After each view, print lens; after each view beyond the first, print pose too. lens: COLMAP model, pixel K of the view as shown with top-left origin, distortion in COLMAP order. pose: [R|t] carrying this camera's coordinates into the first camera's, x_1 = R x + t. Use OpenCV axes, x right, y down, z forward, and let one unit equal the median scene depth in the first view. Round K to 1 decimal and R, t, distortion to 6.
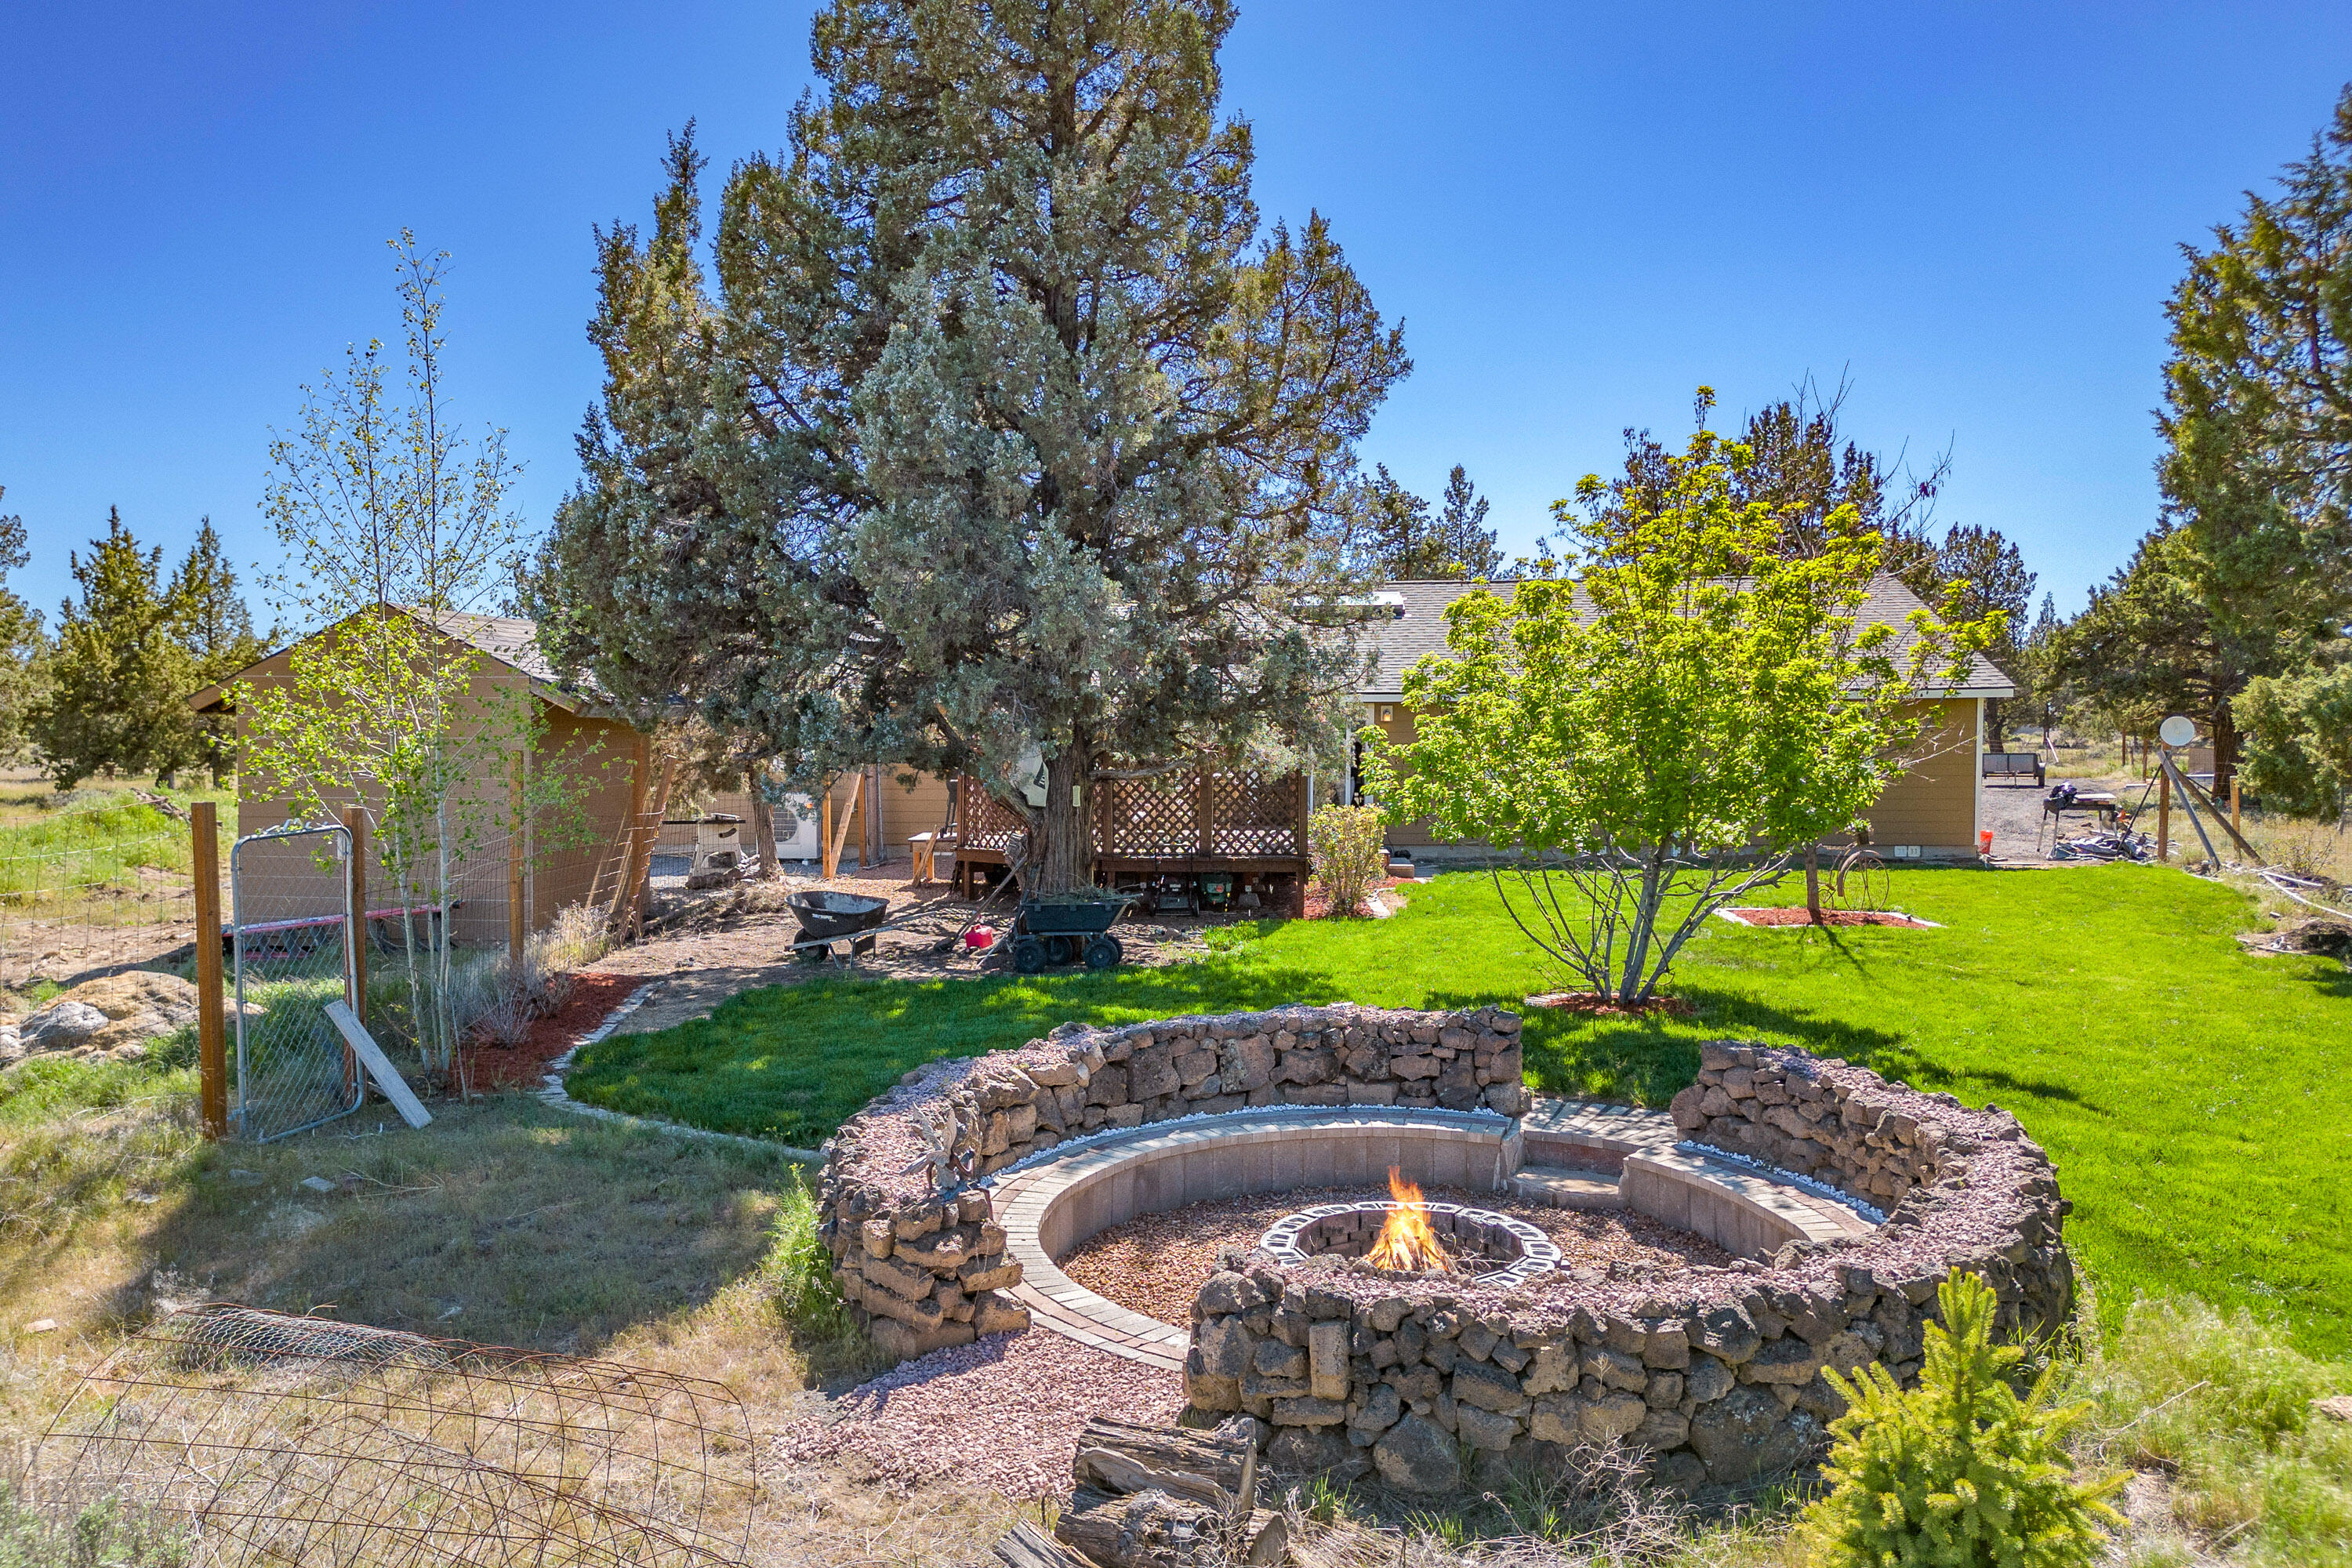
lens RADIAL K [[1786.4, 0, 1177.8], [0, 1786.4, 750.2], [0, 0, 1]] dist [0.055065, -0.065796]
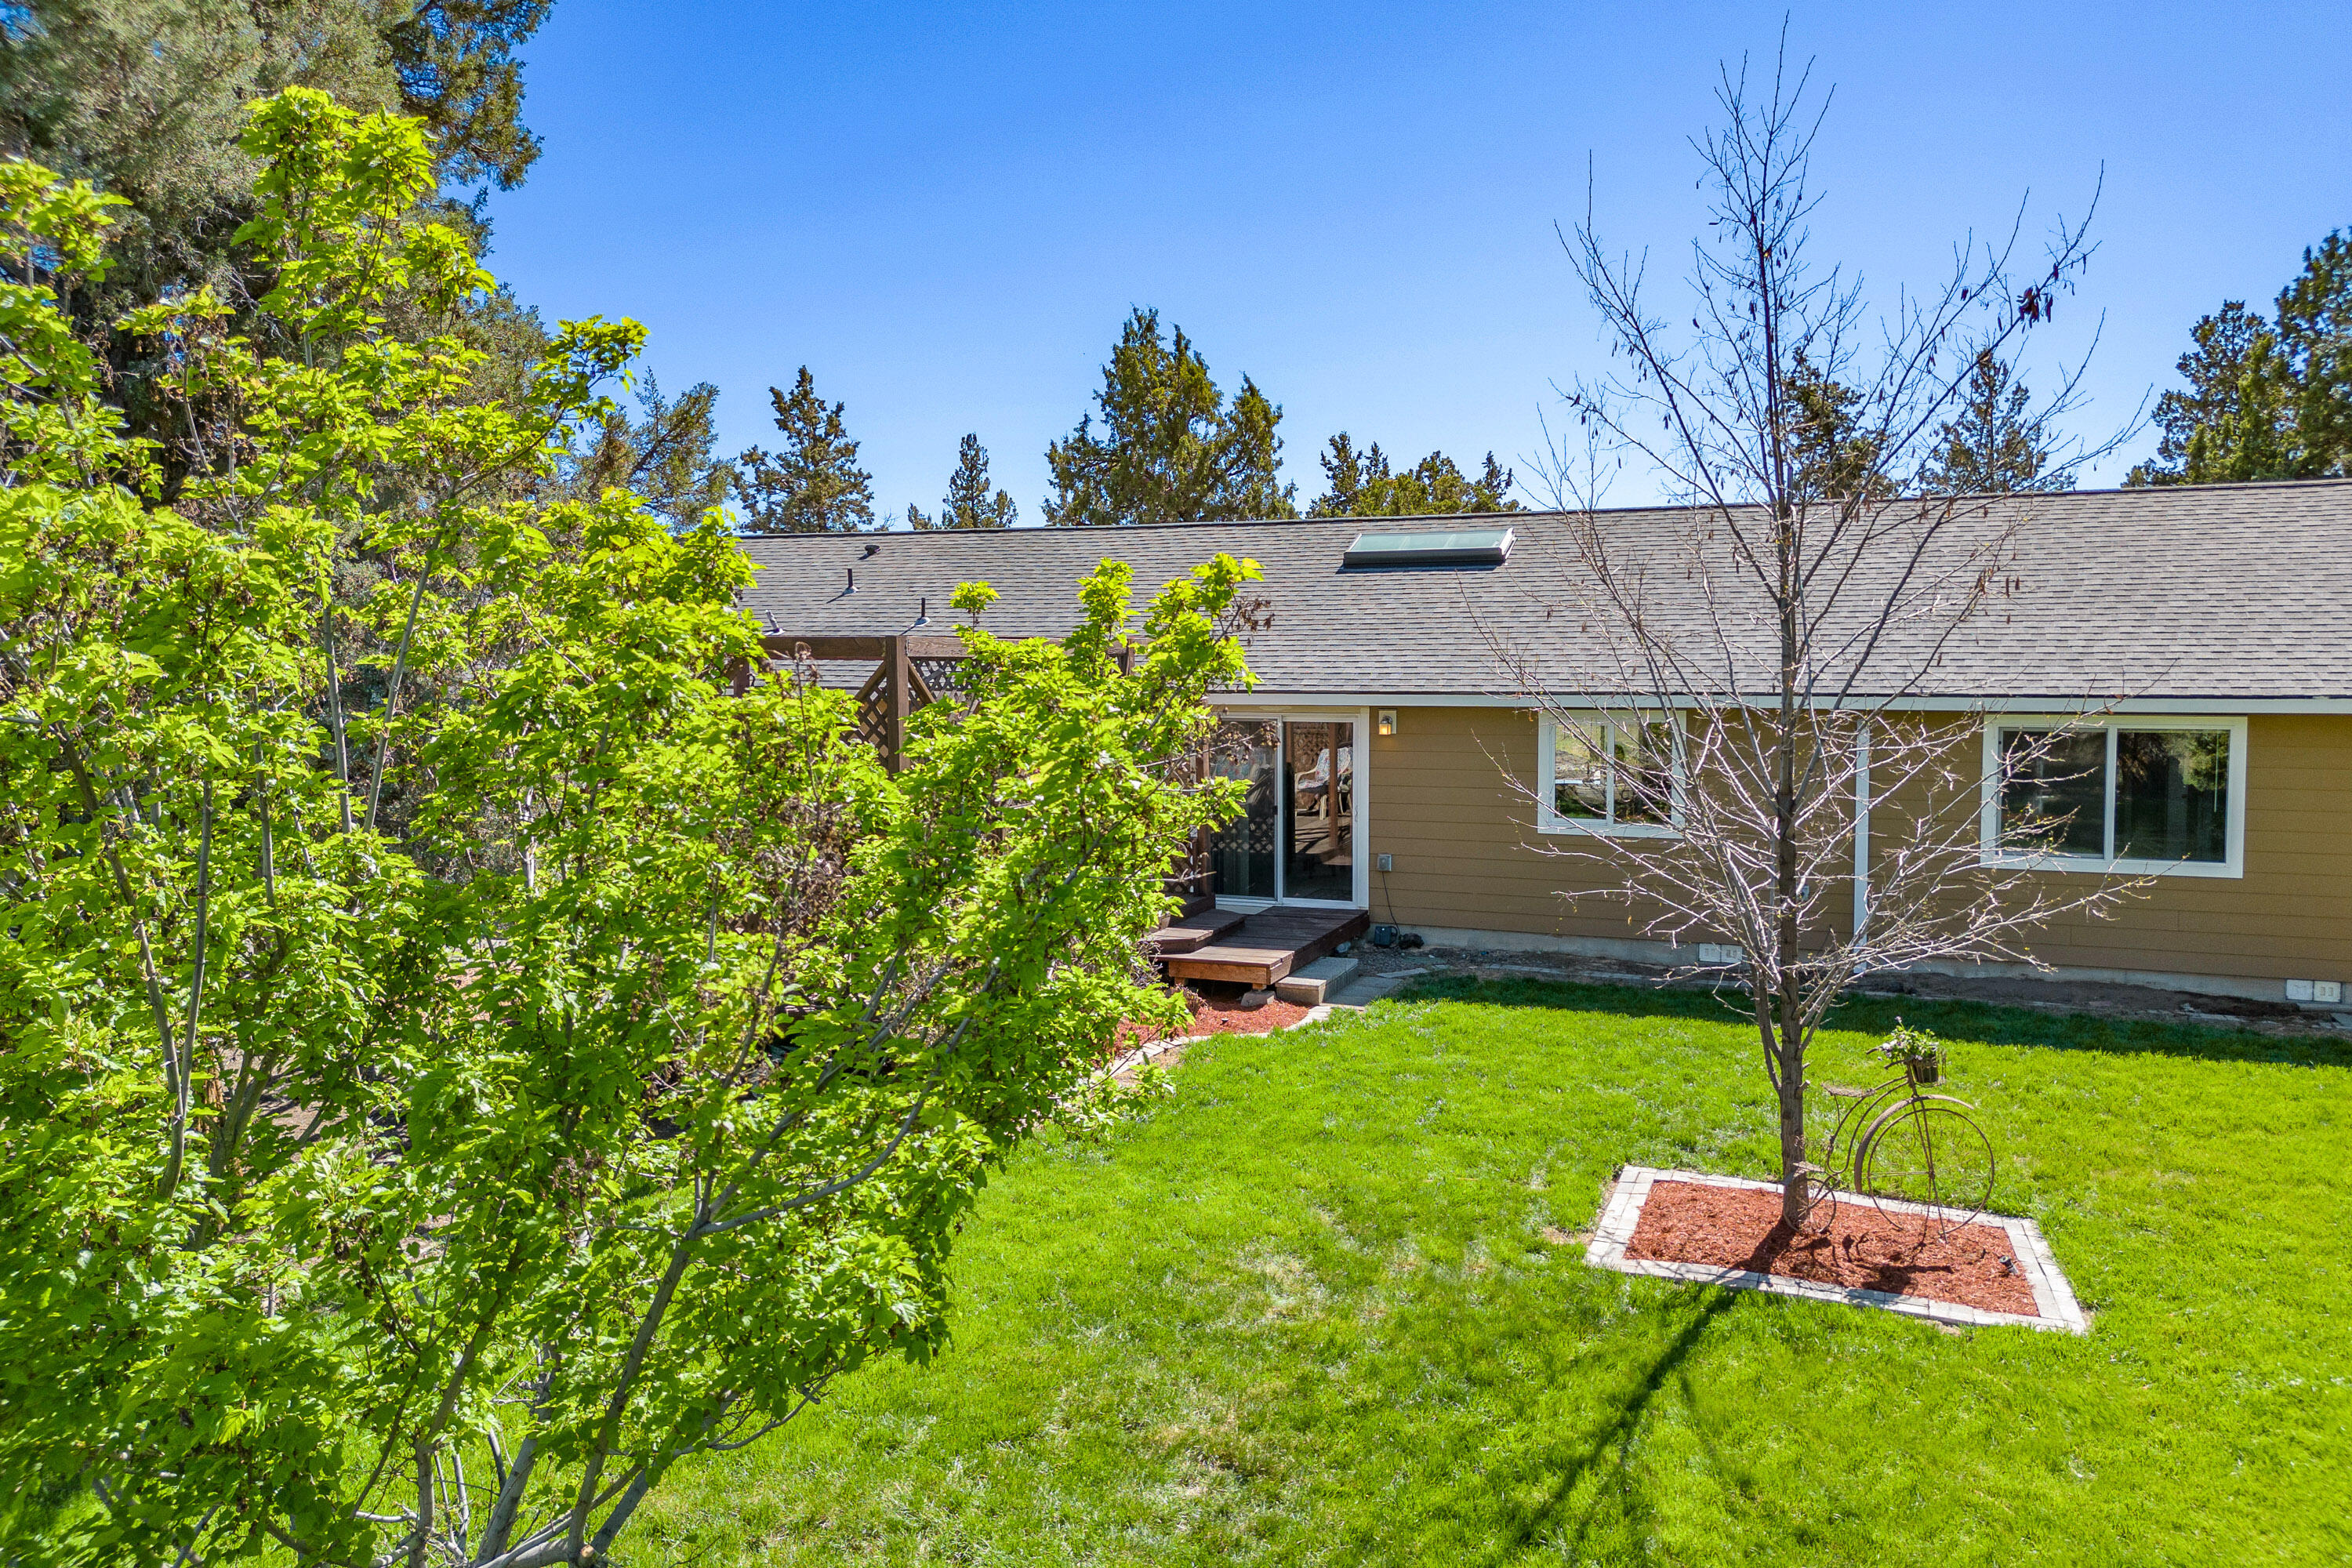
lens RADIAL K [[1786.4, 0, 1177.8], [0, 1786.4, 750.2], [0, 0, 1]] dist [0.055065, -0.065796]
pose [[0.945327, 0.018806, -0.325580, 0.680956], [-0.004795, 0.999029, 0.043786, -0.103457], [0.326088, -0.039831, 0.944500, 0.966611]]
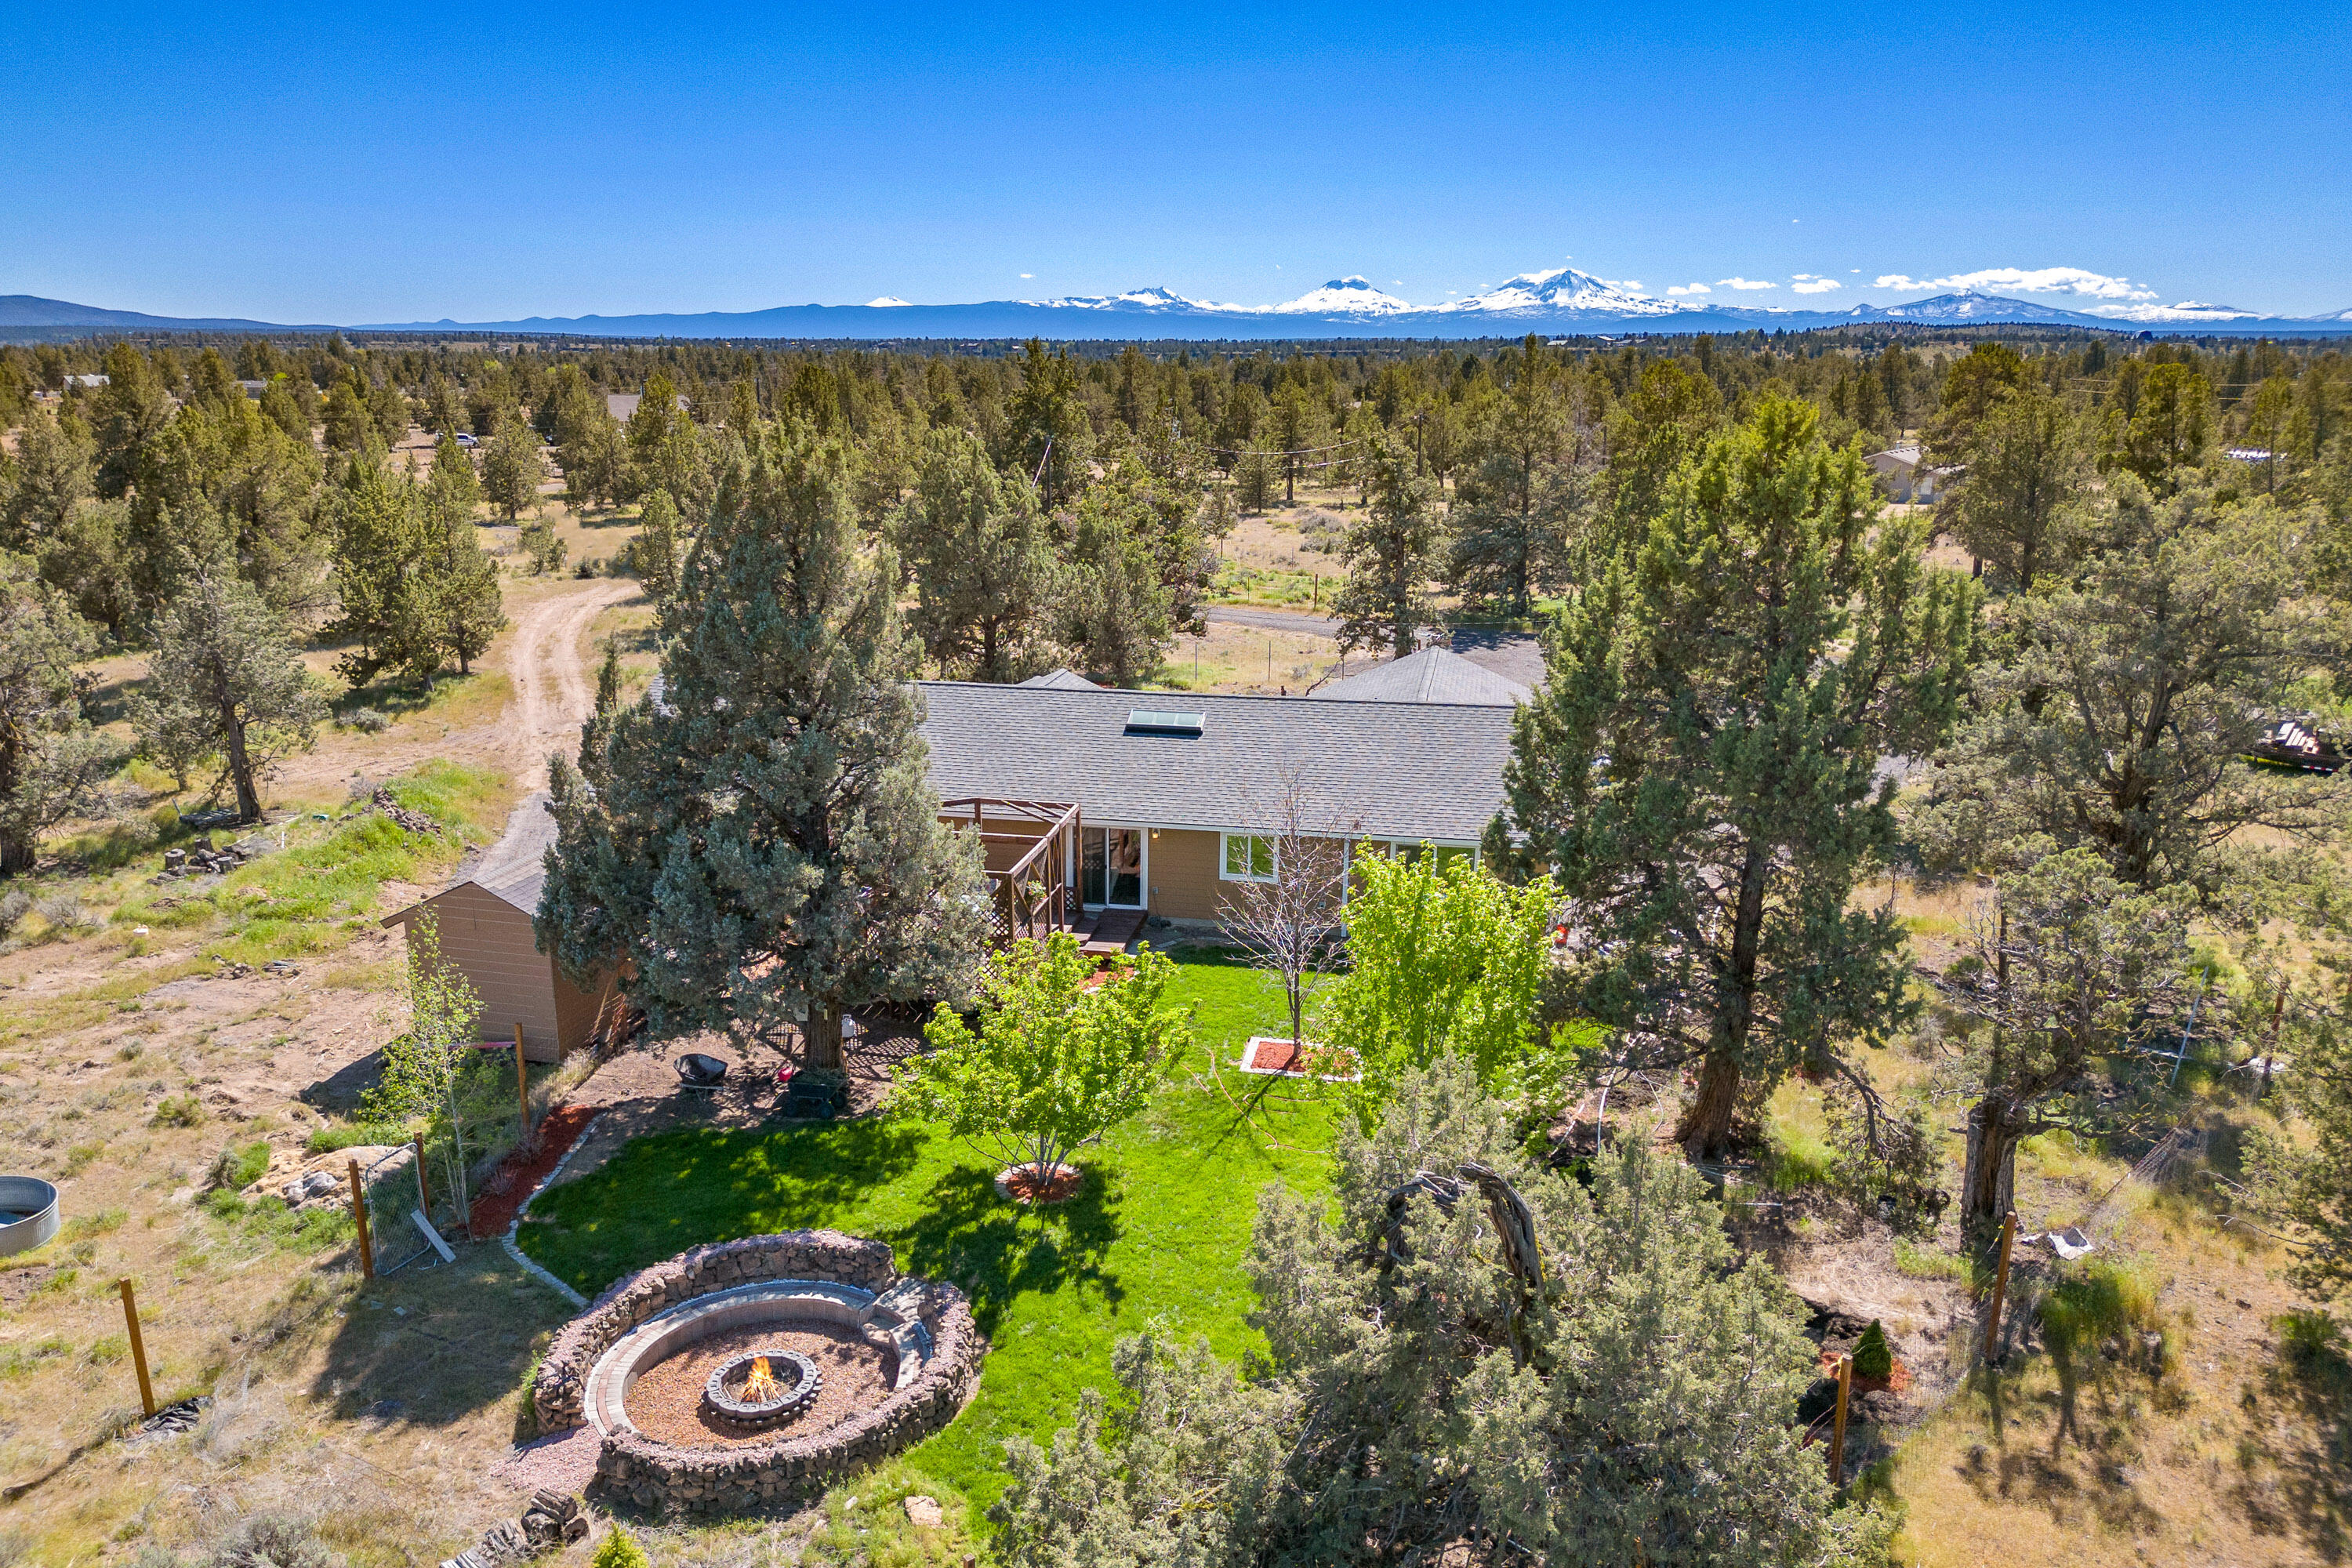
lens RADIAL K [[1786.4, 0, 1177.8], [0, 1786.4, 750.2], [0, 0, 1]] dist [0.055065, -0.065796]
pose [[0.990126, 0.031687, -0.136550, 0.893757], [-0.006069, 0.982894, 0.184073, -0.954530], [0.140047, -0.181427, 0.973381, -1.143091]]
